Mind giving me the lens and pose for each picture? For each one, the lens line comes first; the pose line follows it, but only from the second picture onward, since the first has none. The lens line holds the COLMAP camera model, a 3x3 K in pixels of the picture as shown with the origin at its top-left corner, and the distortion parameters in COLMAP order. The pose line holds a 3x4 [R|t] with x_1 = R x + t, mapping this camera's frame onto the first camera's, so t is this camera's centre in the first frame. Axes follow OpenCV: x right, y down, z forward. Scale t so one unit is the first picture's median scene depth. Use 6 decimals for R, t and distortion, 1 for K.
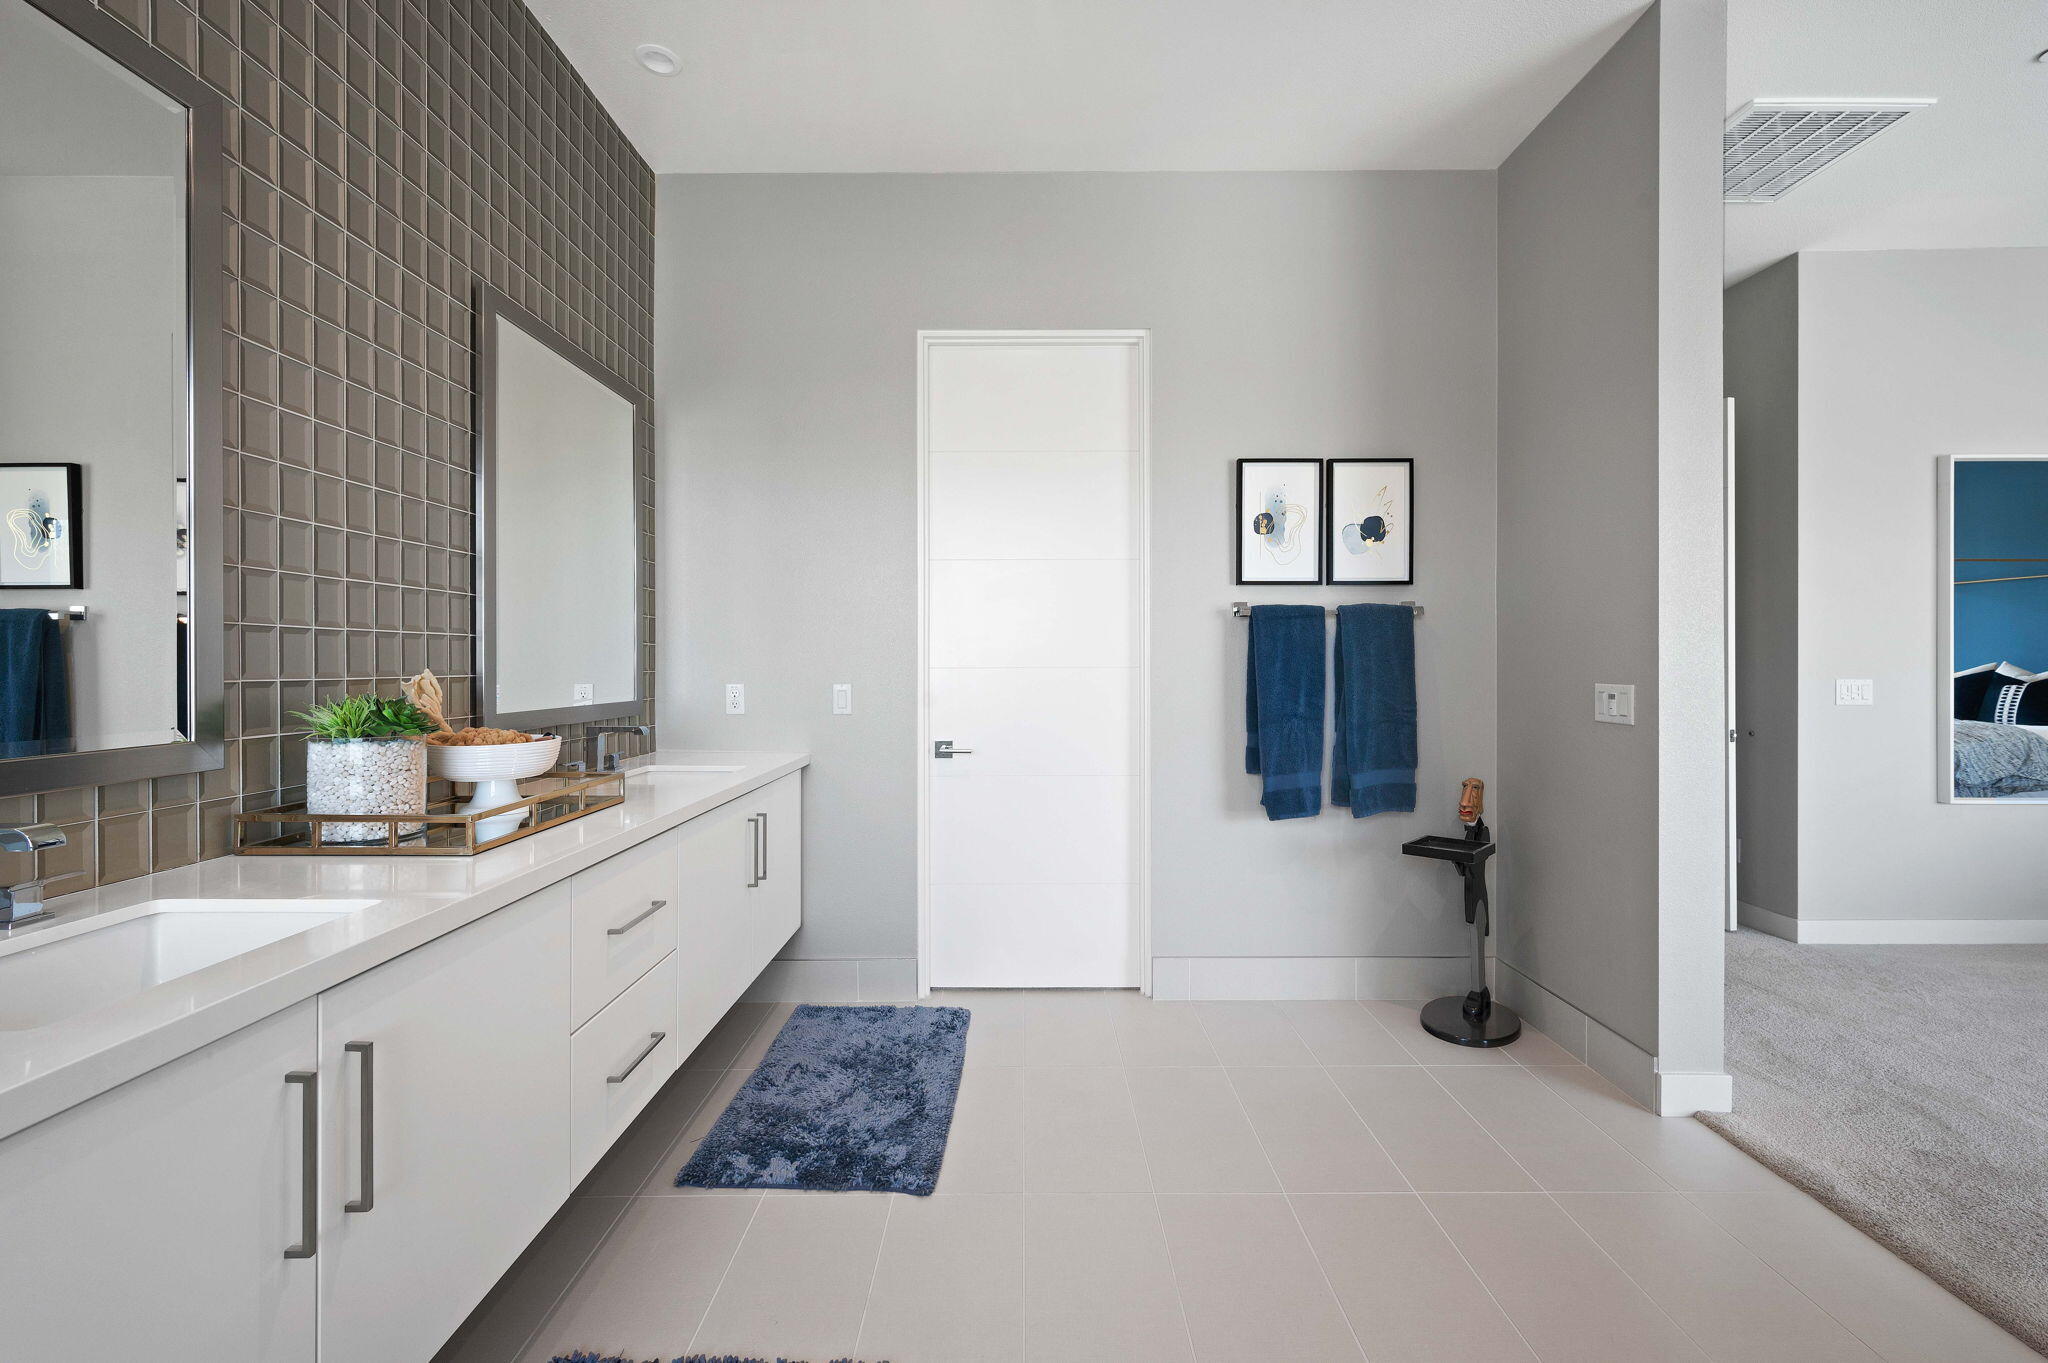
lens RADIAL K [[839.5, 0, 1022.9], [0, 839.5, 667.6], [0, 0, 1]] dist [0.017977, -0.000156]
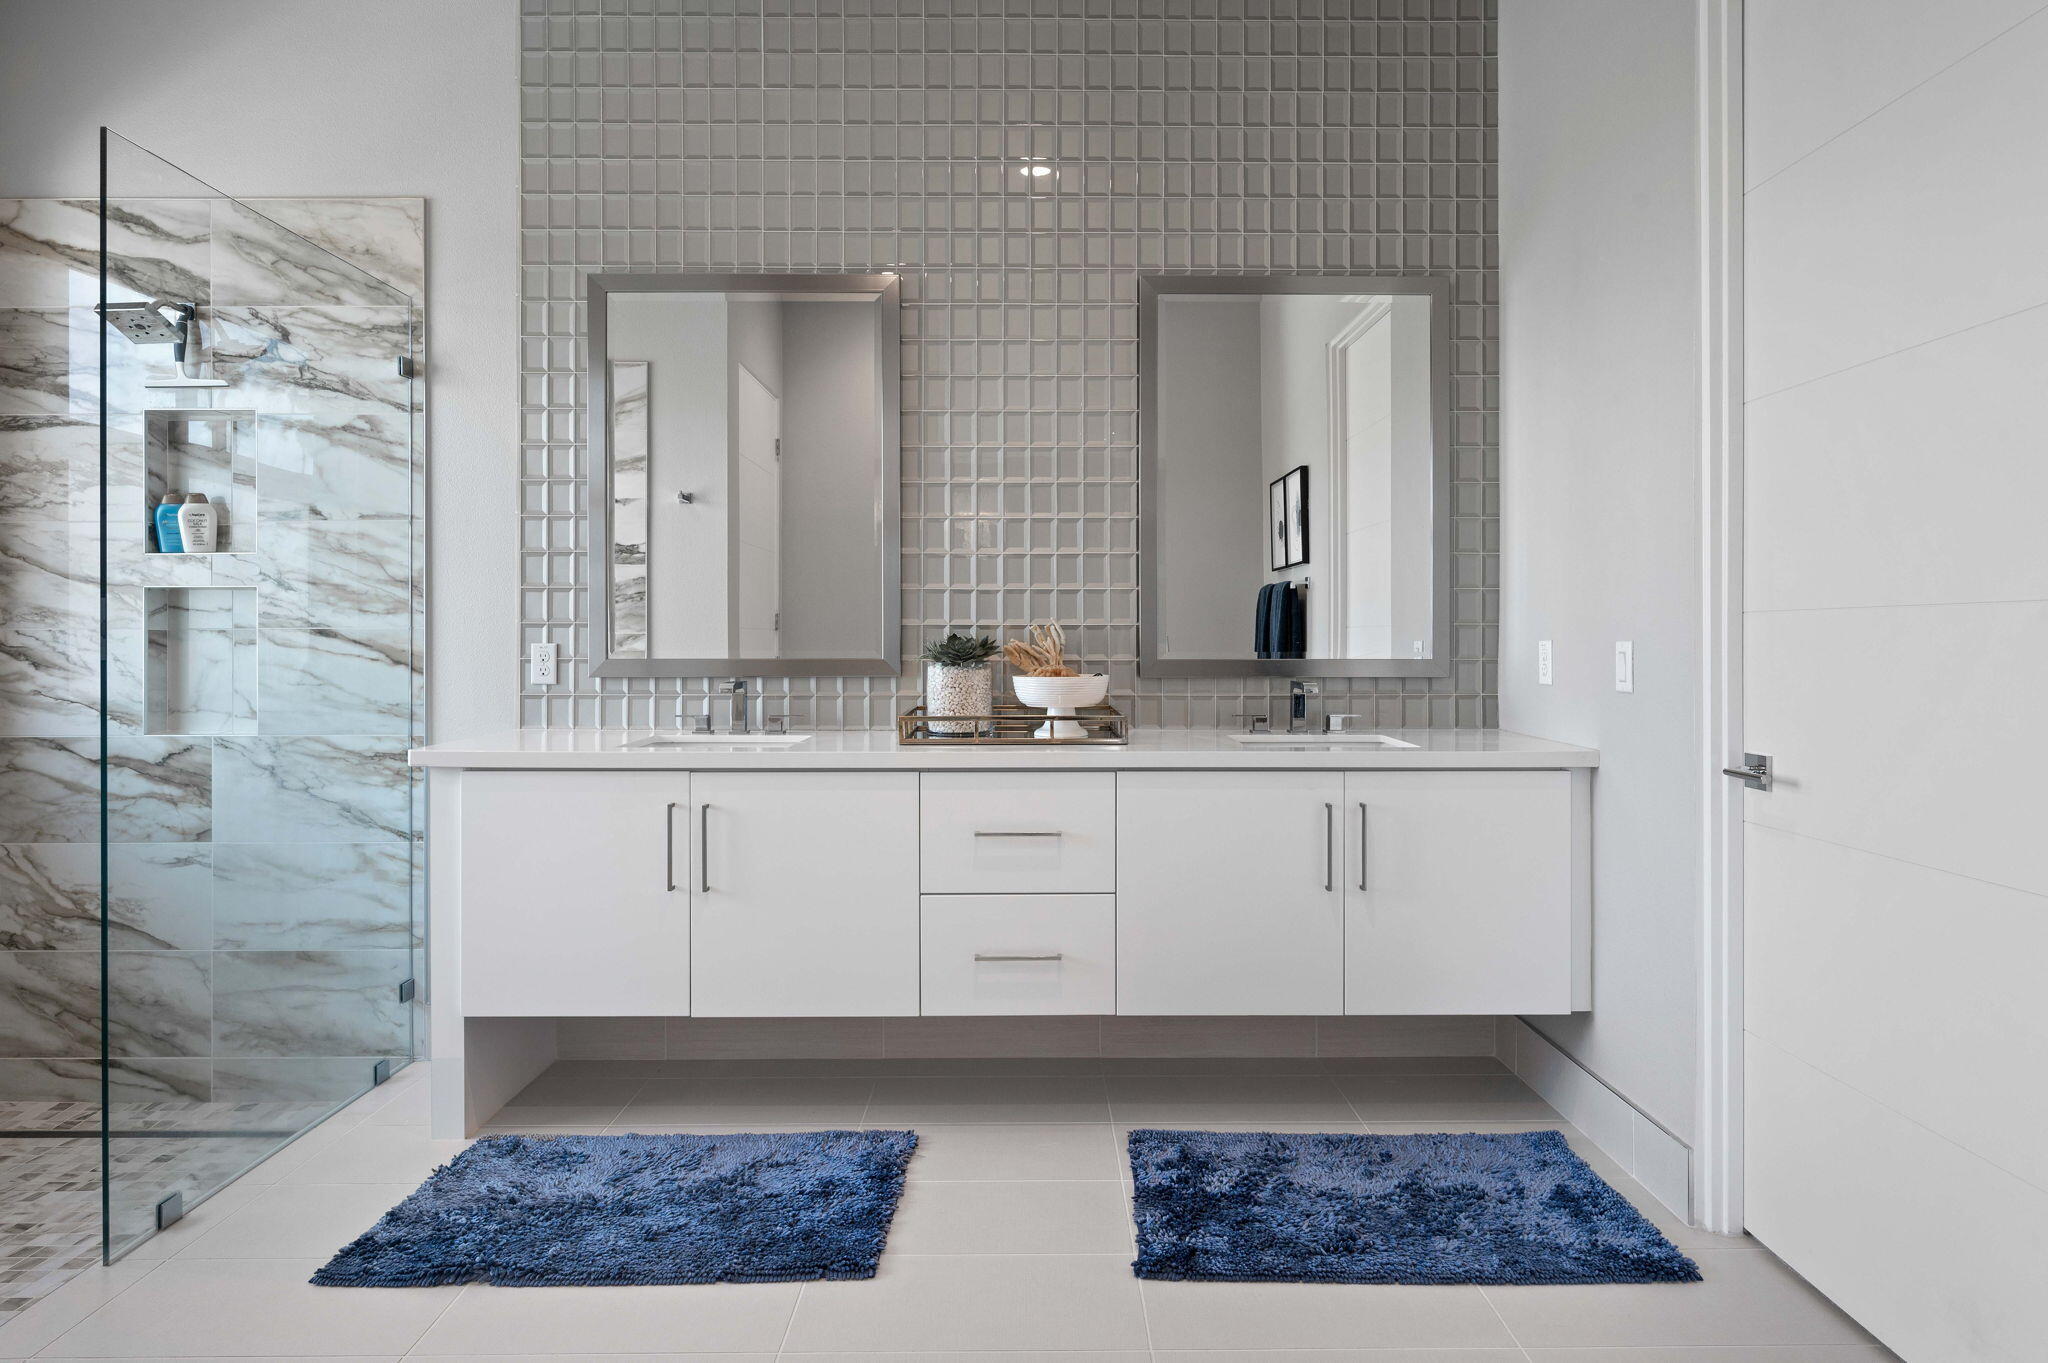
lens RADIAL K [[1167.1, 0, 1016.5], [0, 1167.1, 646.8], [0, 0, 1]] dist [-0.001524, -0.001283]
pose [[0.014257, 0.007810, -0.999868, 0.728992], [-0.011763, 0.999902, 0.007643, 0.026483], [0.999829, 0.011653, 0.014348, 0.654124]]
